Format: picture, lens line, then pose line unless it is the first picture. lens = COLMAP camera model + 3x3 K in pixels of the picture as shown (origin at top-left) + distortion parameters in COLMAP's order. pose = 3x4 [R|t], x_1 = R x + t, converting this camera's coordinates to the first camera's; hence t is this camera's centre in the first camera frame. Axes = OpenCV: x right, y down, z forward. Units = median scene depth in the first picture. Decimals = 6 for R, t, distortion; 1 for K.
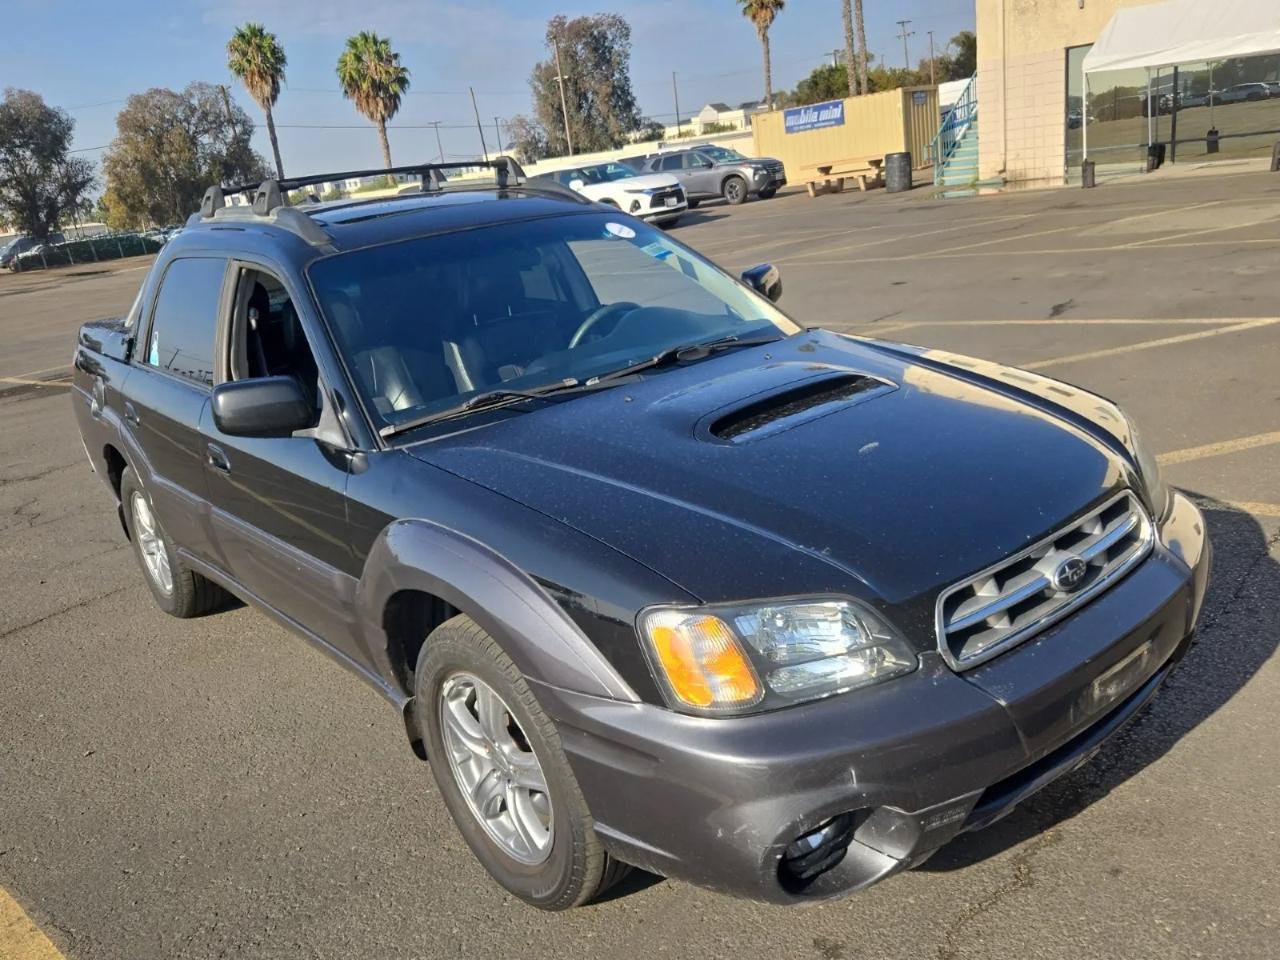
lens RADIAL K [[1054.3, 0, 648.3], [0, 1054.3, 482.9], [0, 0, 1]] dist [0.051030, -0.006840]
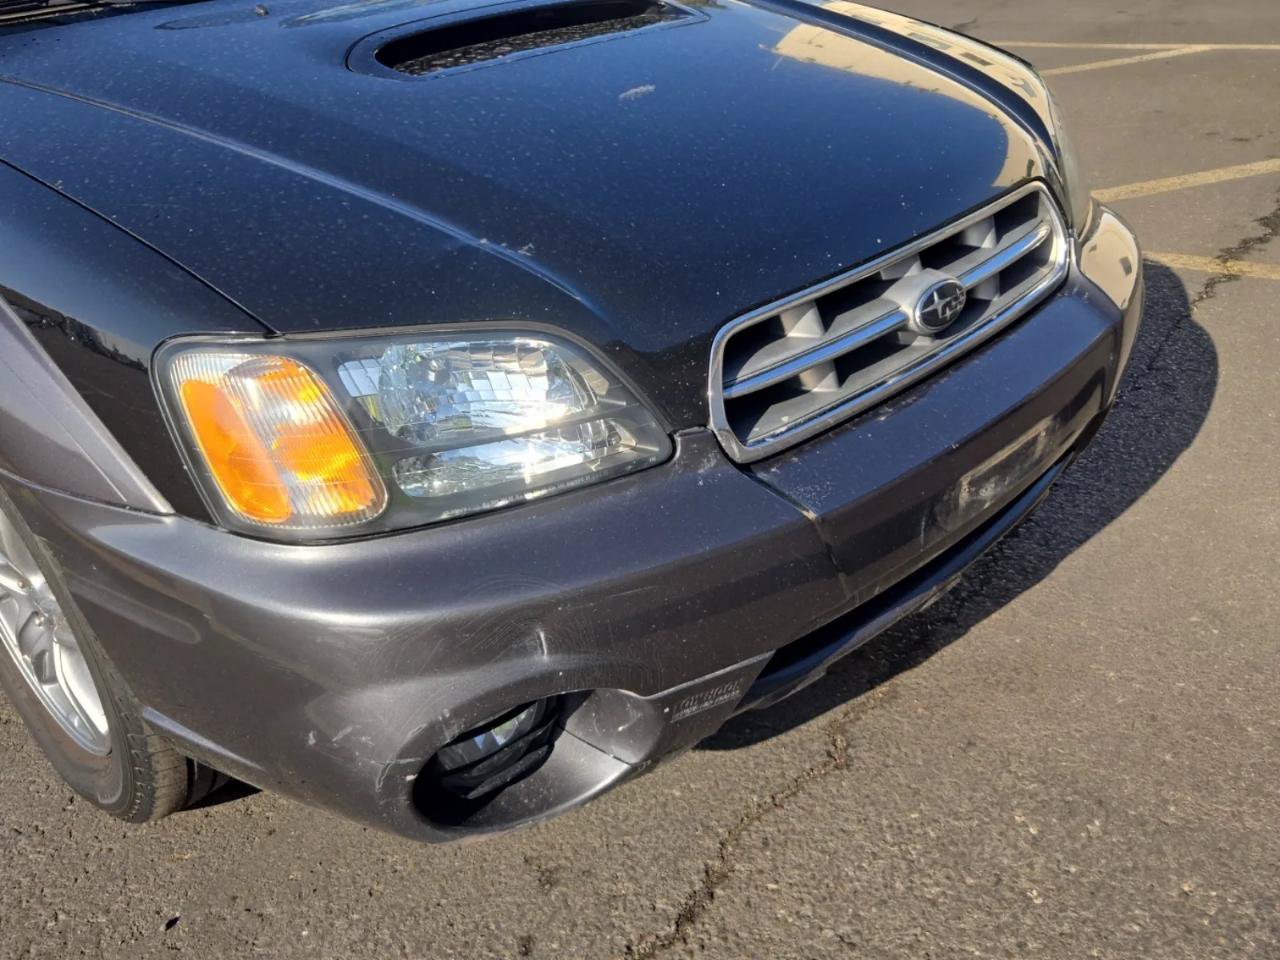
lens RADIAL K [[1054.3, 0, 648.3], [0, 1054.3, 482.9], [0, 0, 1]] dist [0.051030, -0.006840]
pose [[0.994582, 0.005610, 0.103802, 0.166792], [-0.025441, 0.981313, 0.190729, 0.073096], [-0.100792, -0.192337, 0.976139, 0.401527]]
